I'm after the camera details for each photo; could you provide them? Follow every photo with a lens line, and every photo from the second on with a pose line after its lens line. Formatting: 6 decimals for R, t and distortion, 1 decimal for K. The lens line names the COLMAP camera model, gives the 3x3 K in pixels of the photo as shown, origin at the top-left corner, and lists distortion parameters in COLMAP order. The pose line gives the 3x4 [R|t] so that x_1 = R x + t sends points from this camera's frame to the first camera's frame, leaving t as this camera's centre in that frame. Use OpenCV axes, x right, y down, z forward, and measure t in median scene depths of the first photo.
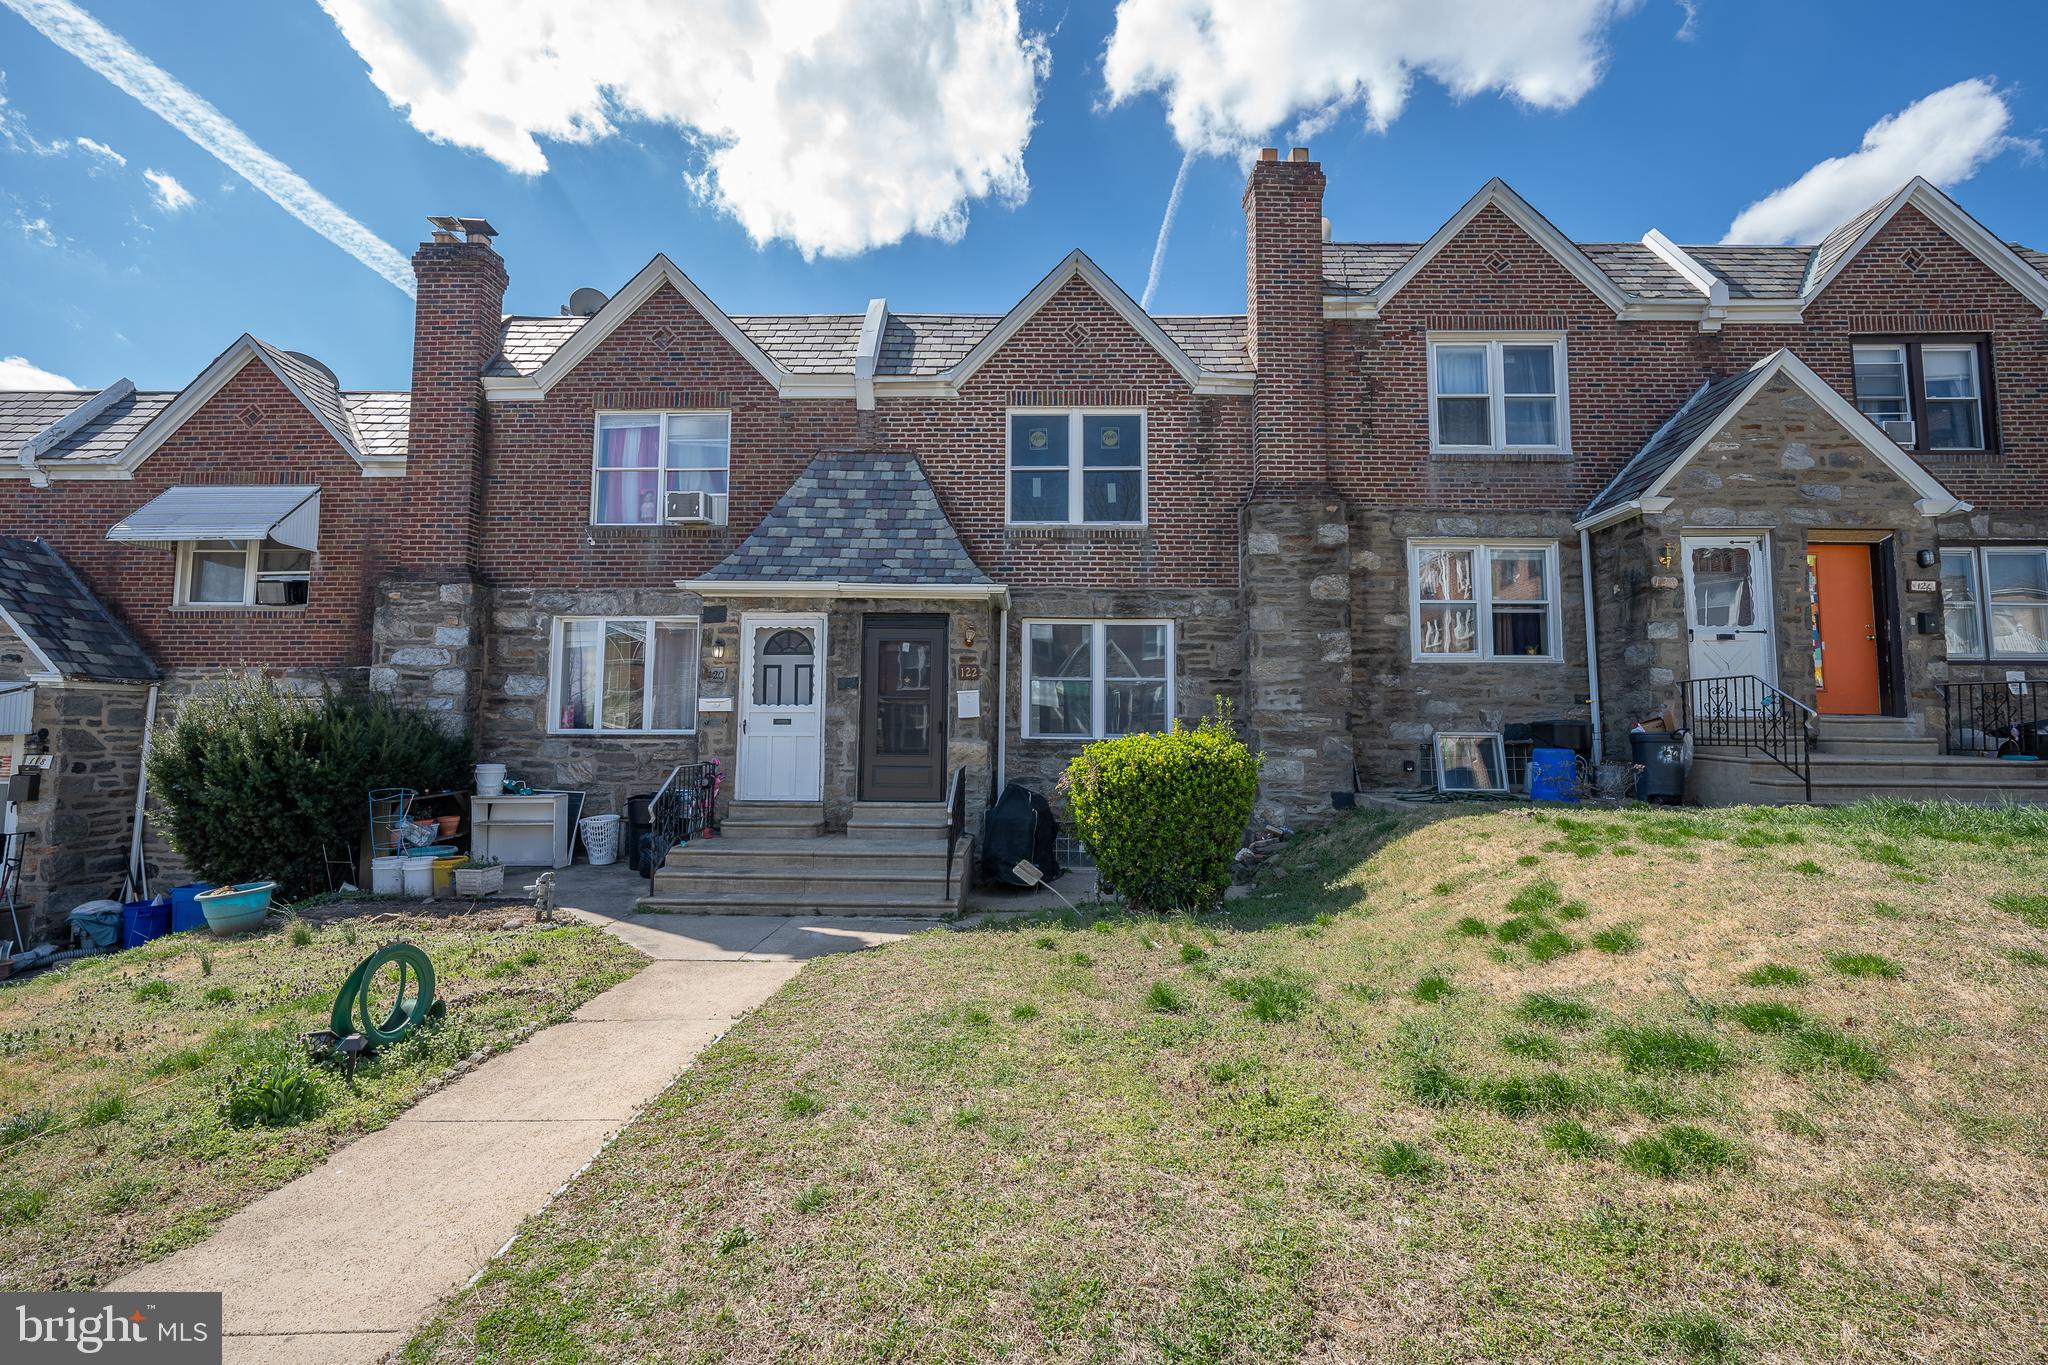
lens RADIAL K [[832.6, 0, 1034.0], [0, 832.6, 679.9], [0, 0, 1]] dist [-0.004024, -0.000072]
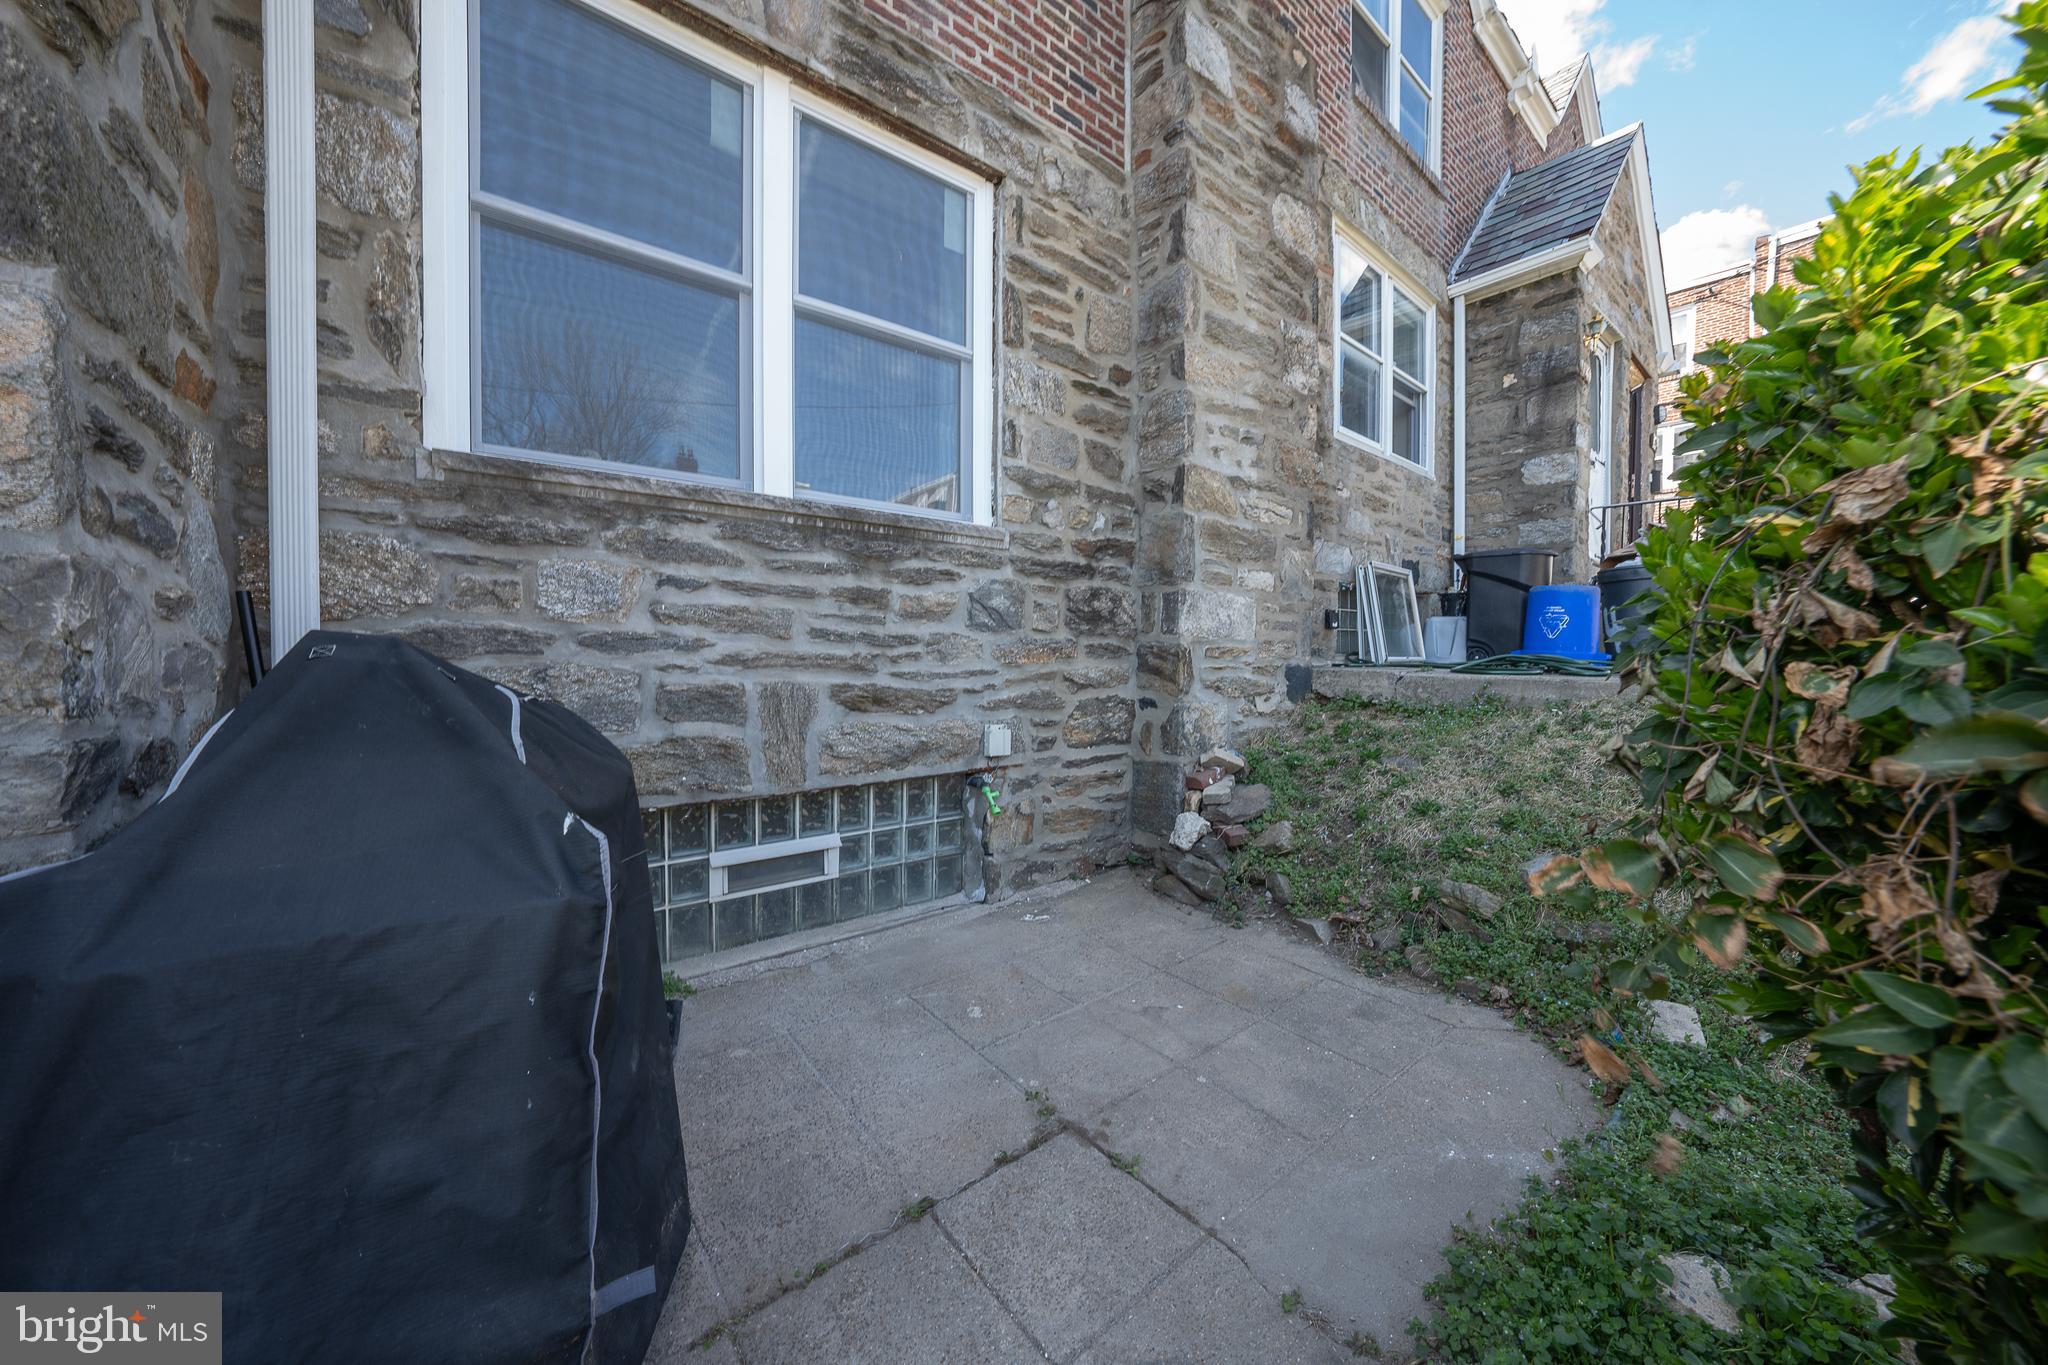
lens RADIAL K [[704.1, 0, 1028.6], [0, 704.1, 674.8], [0, 0, 1]] dist [-0.023118, 0.003311]
pose [[0.762655, -0.024122, 0.646356, -0.013216], [-0.044984, 0.994906, 0.090209, 0.109117], [-0.645240, -0.097874, 0.757685, 0.784919]]
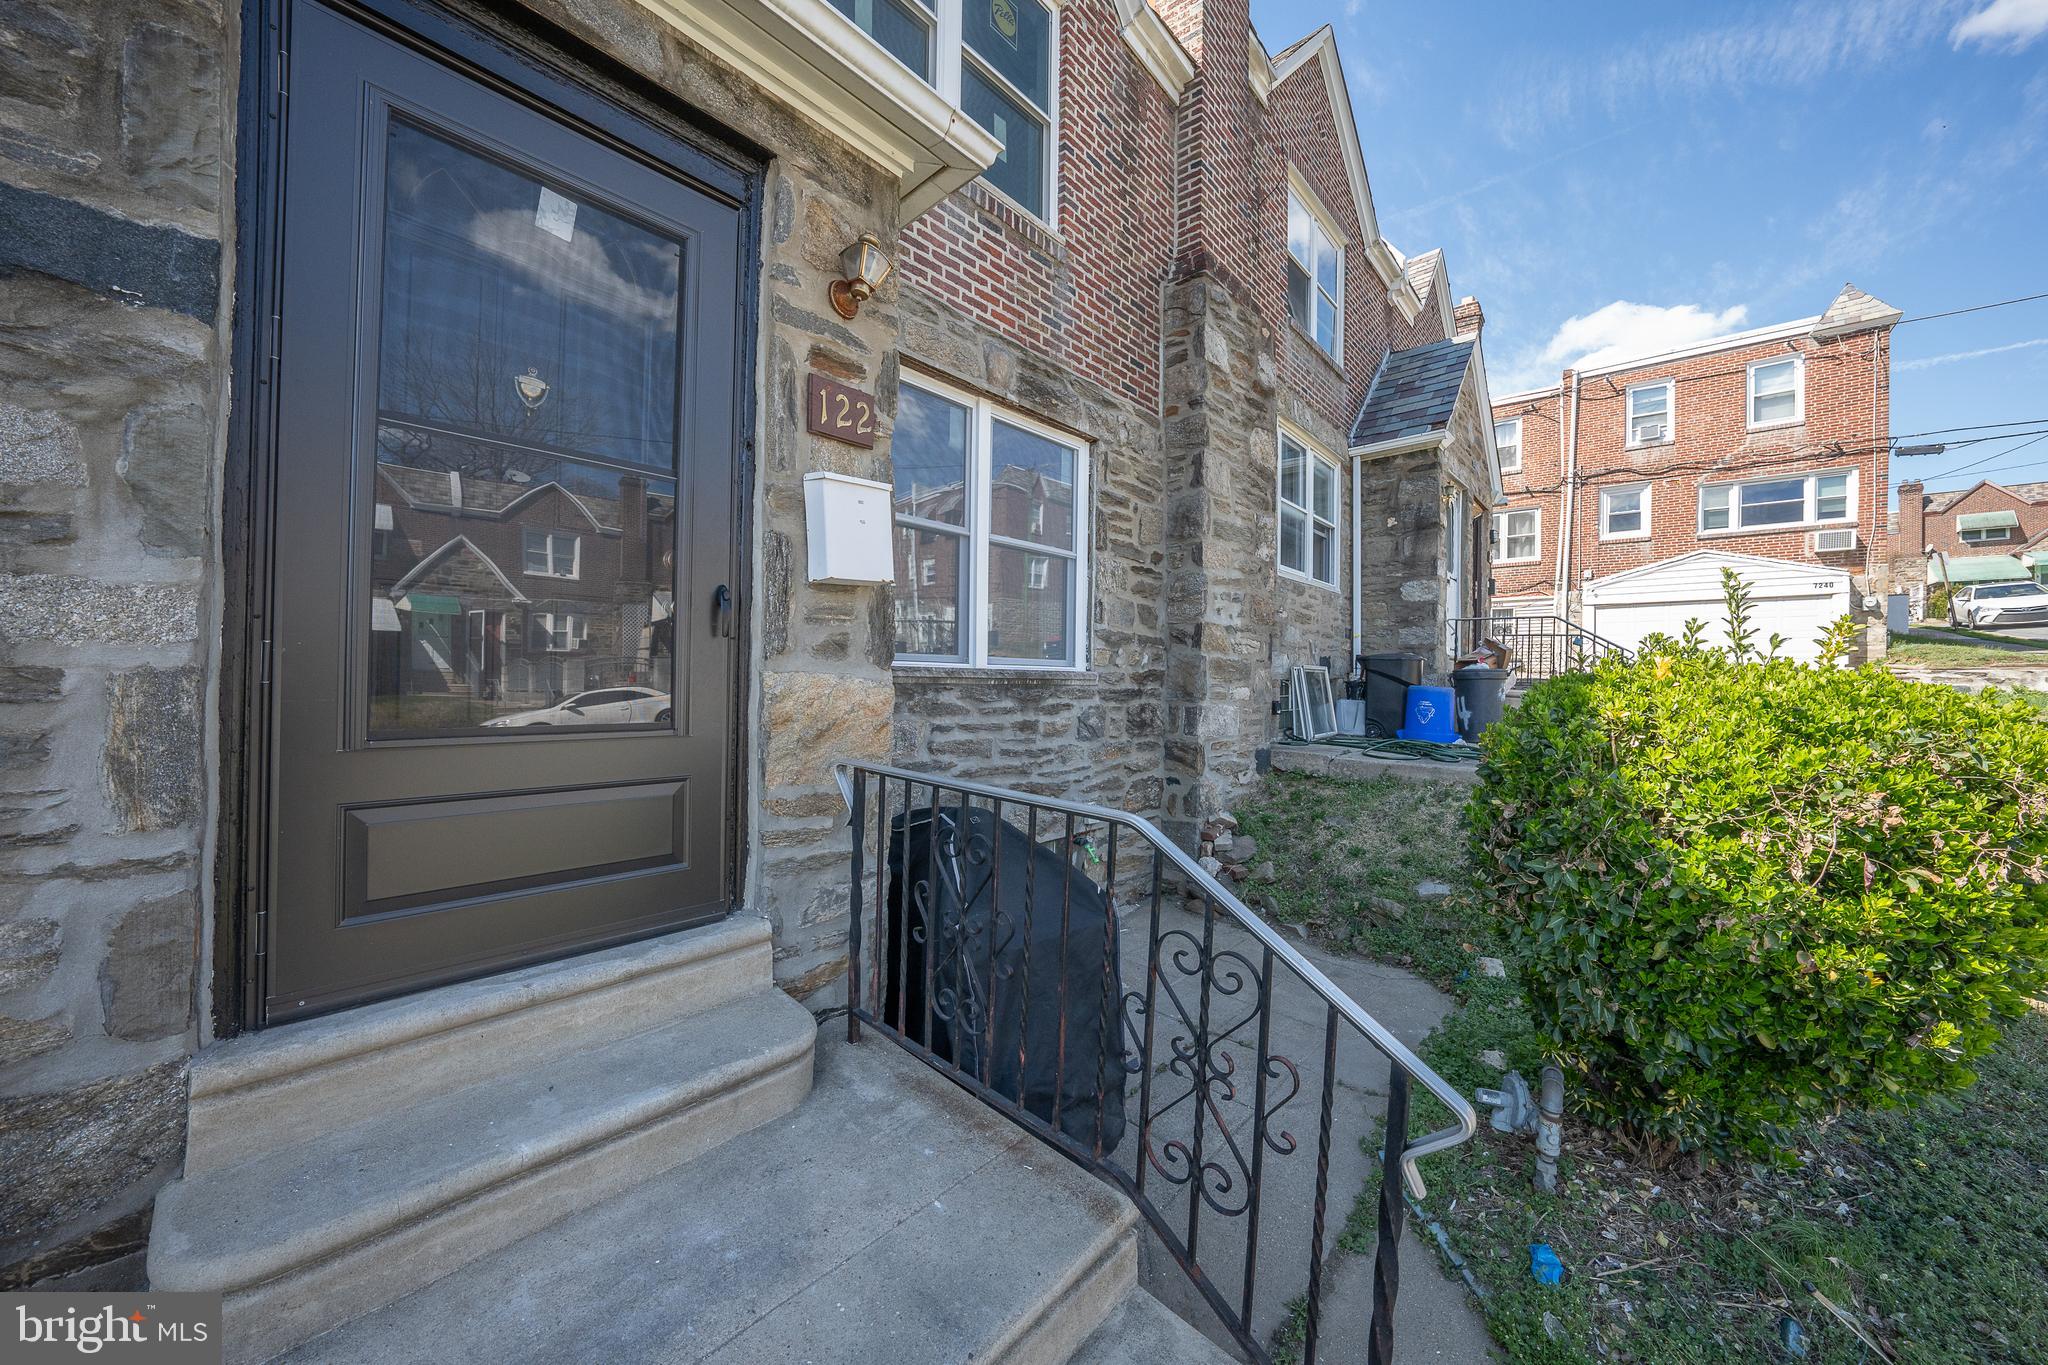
lens RADIAL K [[704.1, 0, 1027.3], [0, 704.1, 676.0], [0, 0, 1]] dist [-0.023118, 0.003311]
pose [[0.664402, 0.004871, 0.747360, -0.195646], [-0.064992, 0.996567, 0.051282, 0.056454], [-0.744545, -0.082645, 0.662437, 0.757281]]
